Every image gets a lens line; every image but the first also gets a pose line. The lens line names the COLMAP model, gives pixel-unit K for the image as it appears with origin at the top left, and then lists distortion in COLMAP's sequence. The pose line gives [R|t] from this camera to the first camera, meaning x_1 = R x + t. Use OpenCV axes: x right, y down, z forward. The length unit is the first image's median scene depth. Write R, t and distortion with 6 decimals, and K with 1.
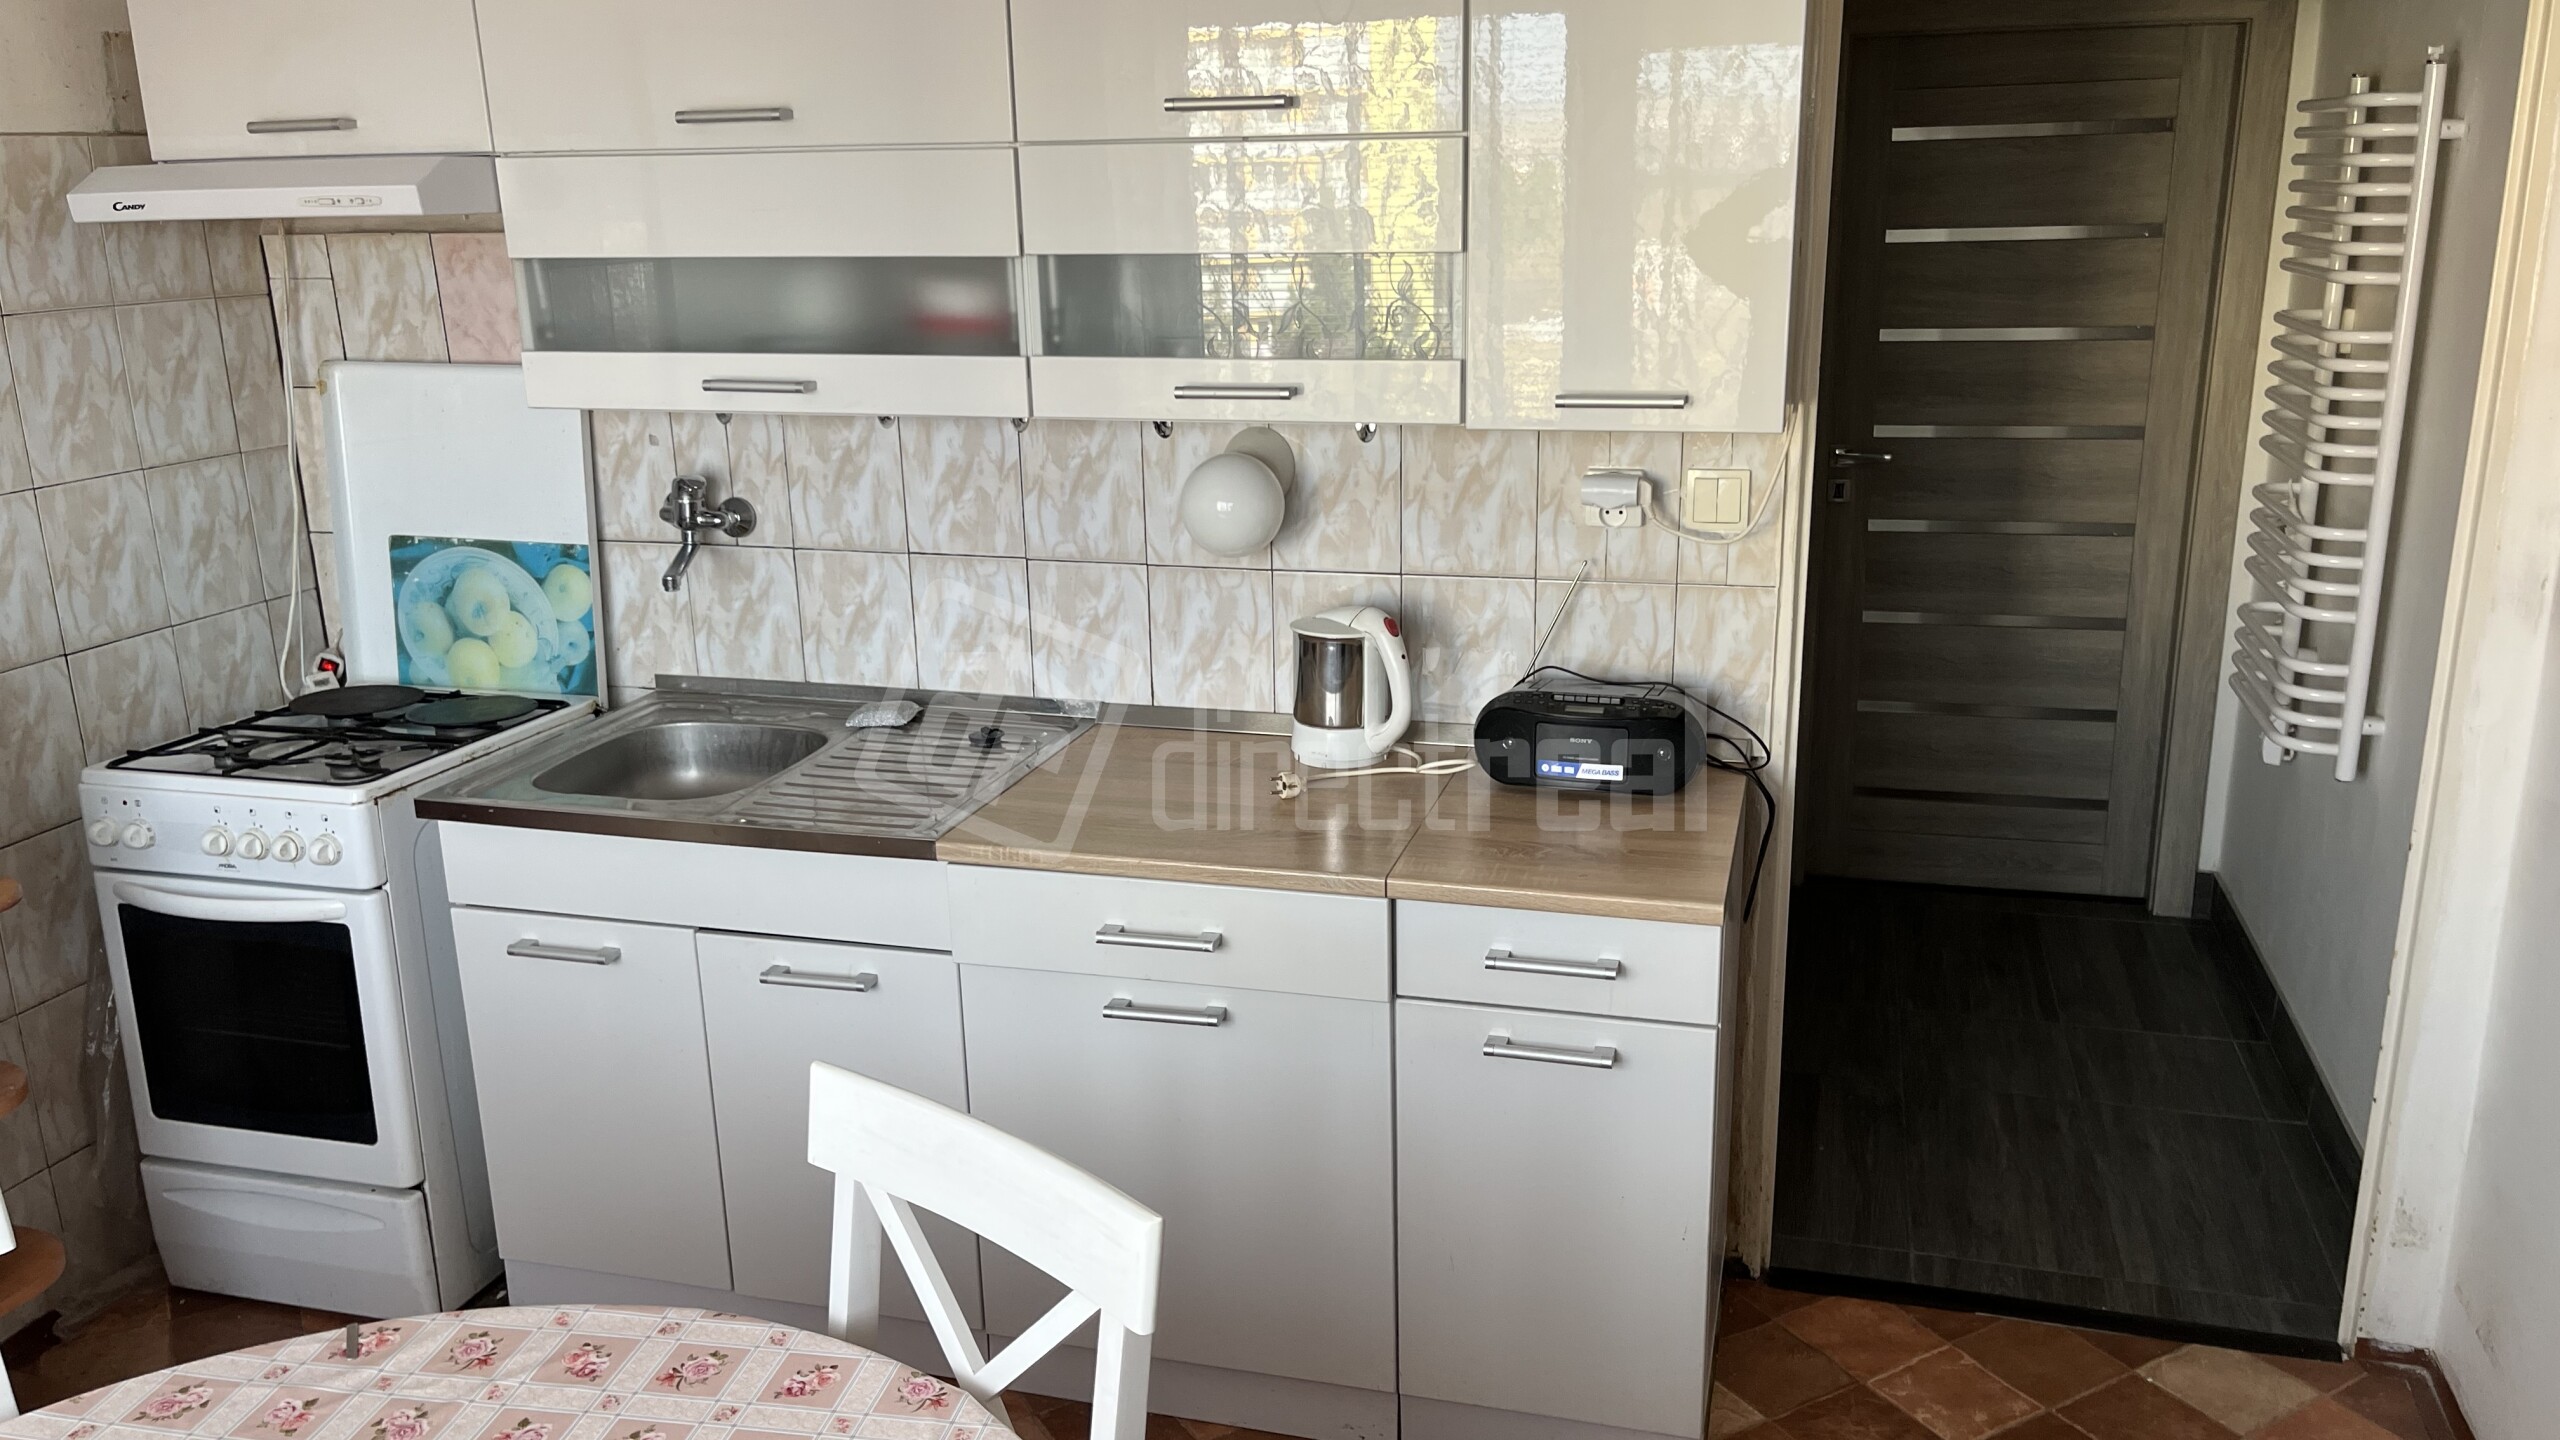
lens RADIAL K [[1931.2, 0, 1280.0], [0, 1931.2, 720.0], [0, 0, 1]] dist [0.080148, -0.121879]
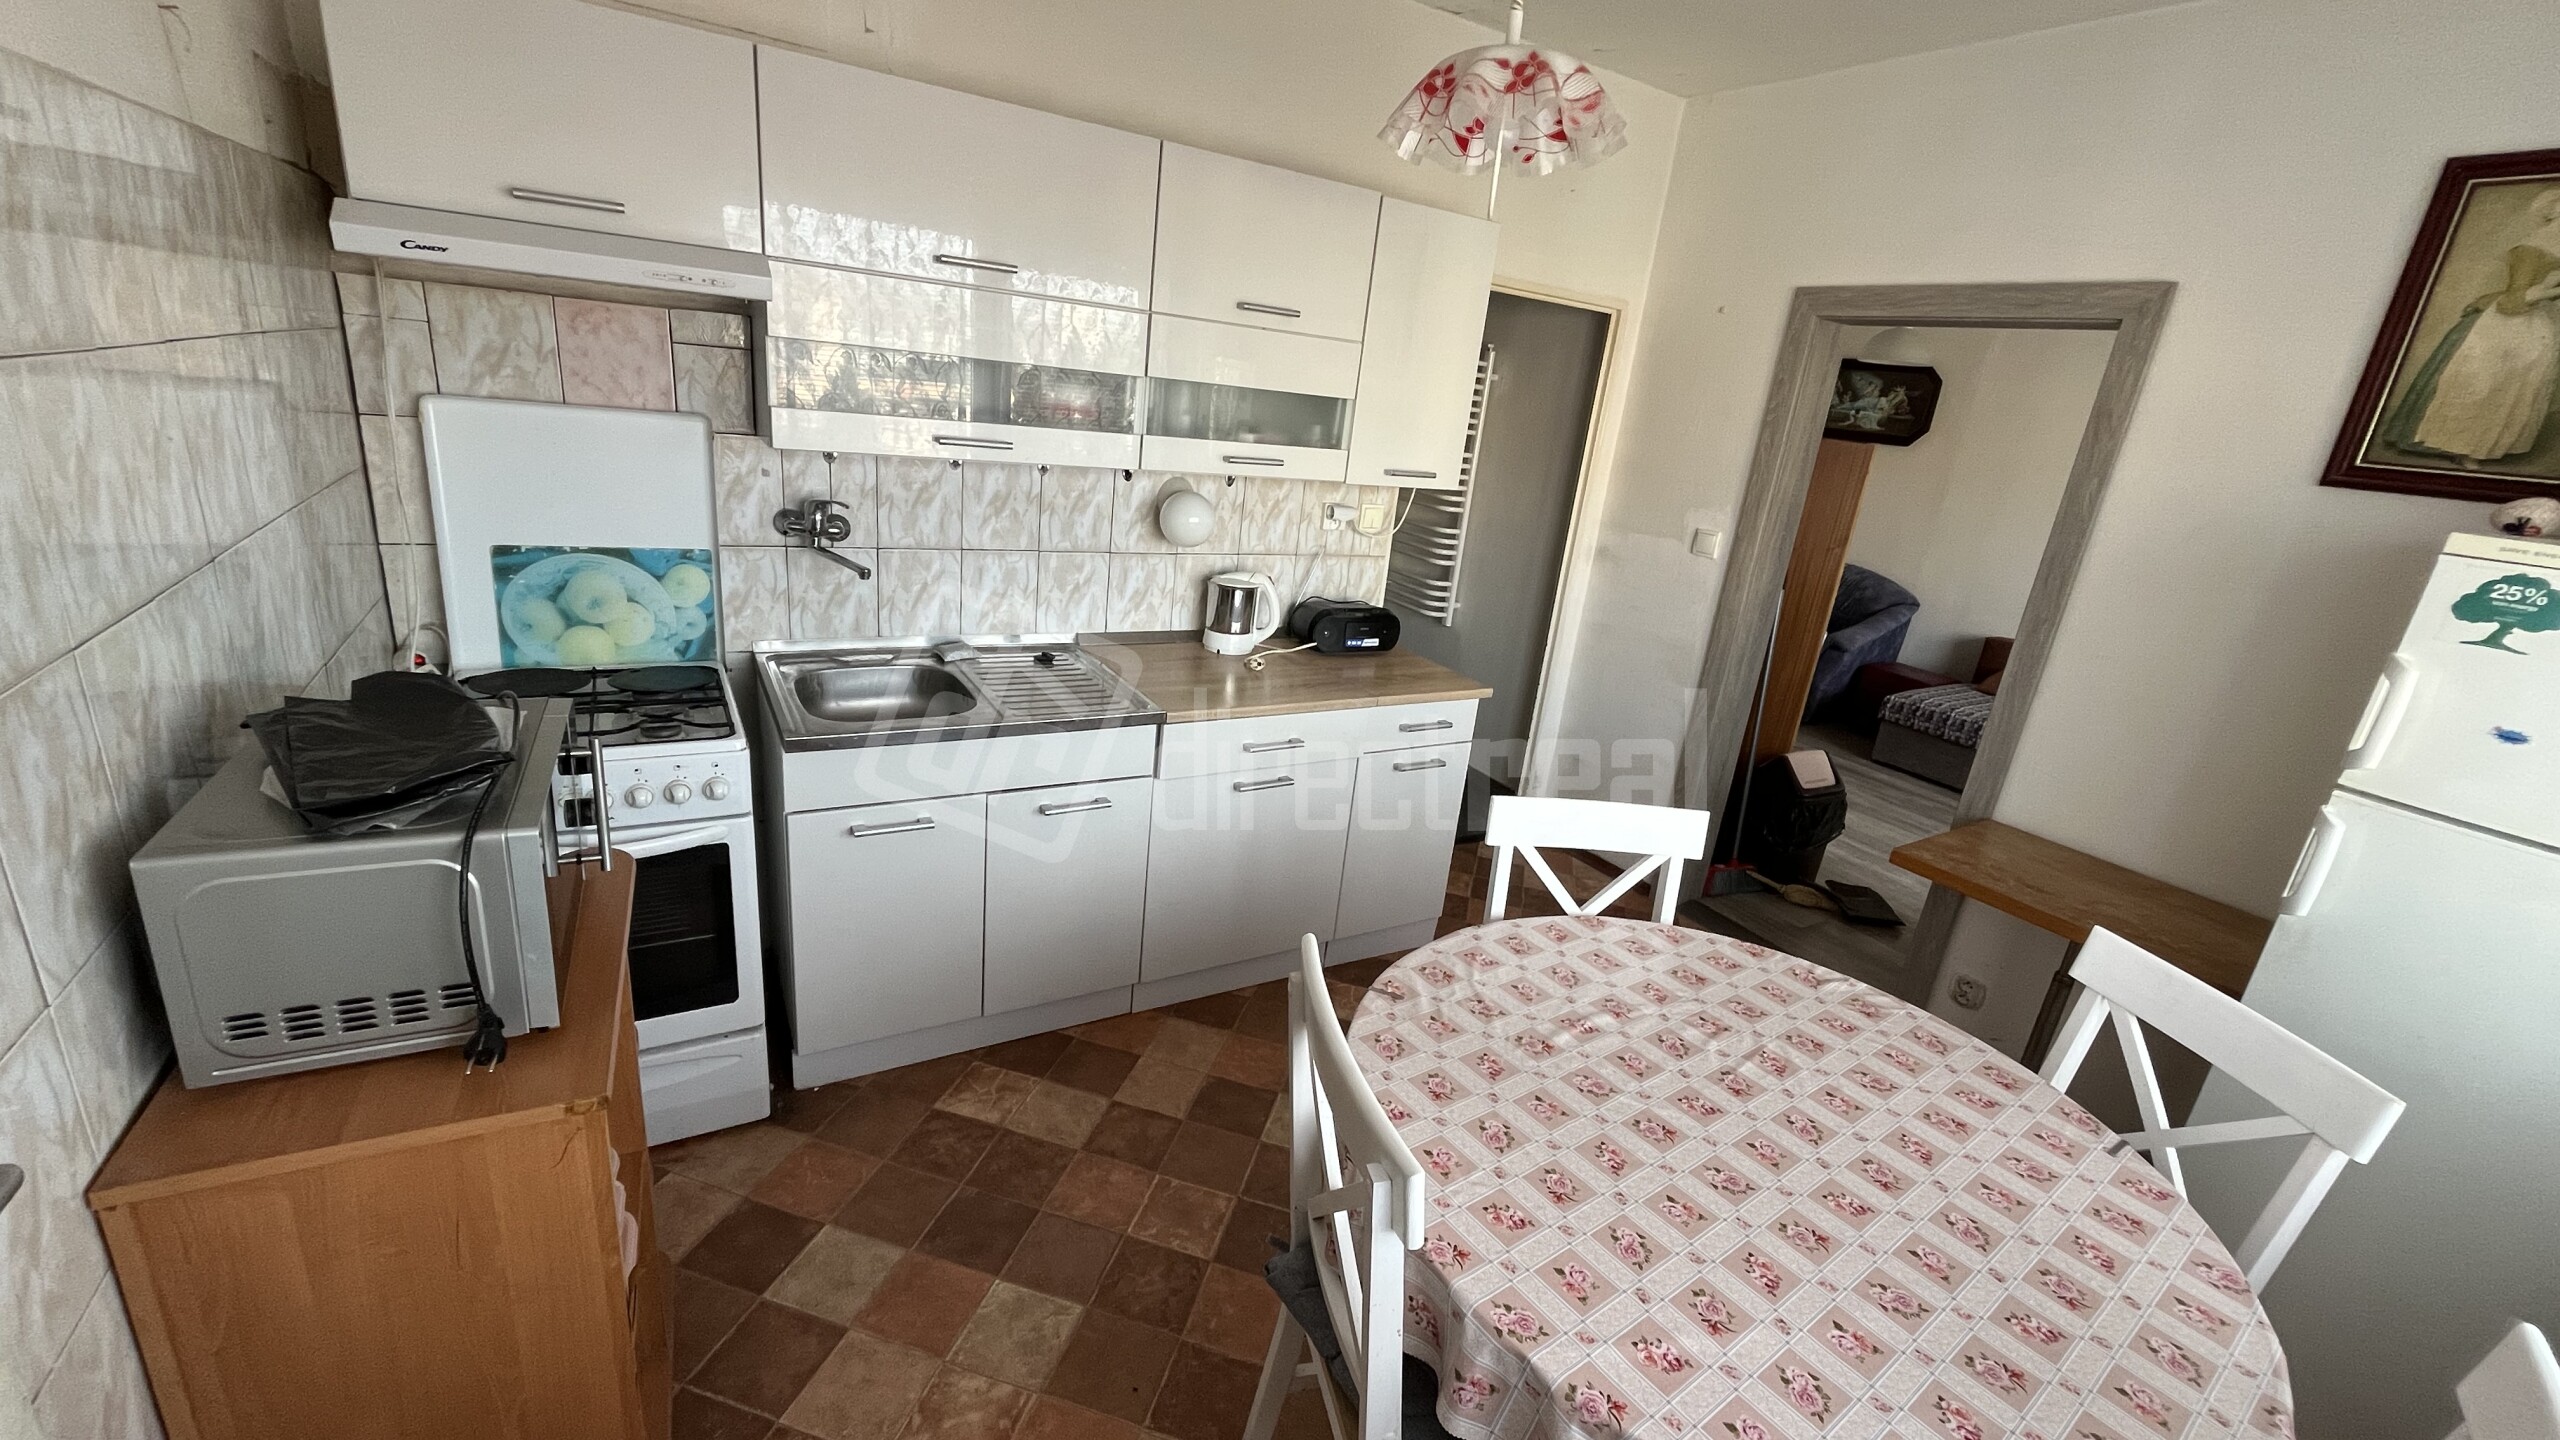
lens RADIAL K [[1027.2, 0, 1284.6], [0, 1027.2, 715.5], [0, 0, 1]] dist [-0.000448, -0.000259]
pose [[0.685165, -0.137259, 0.715338, -0.635892], [0.076007, 0.990196, 0.117197, -0.030108], [-0.724411, -0.025928, 0.688880, 0.224155]]
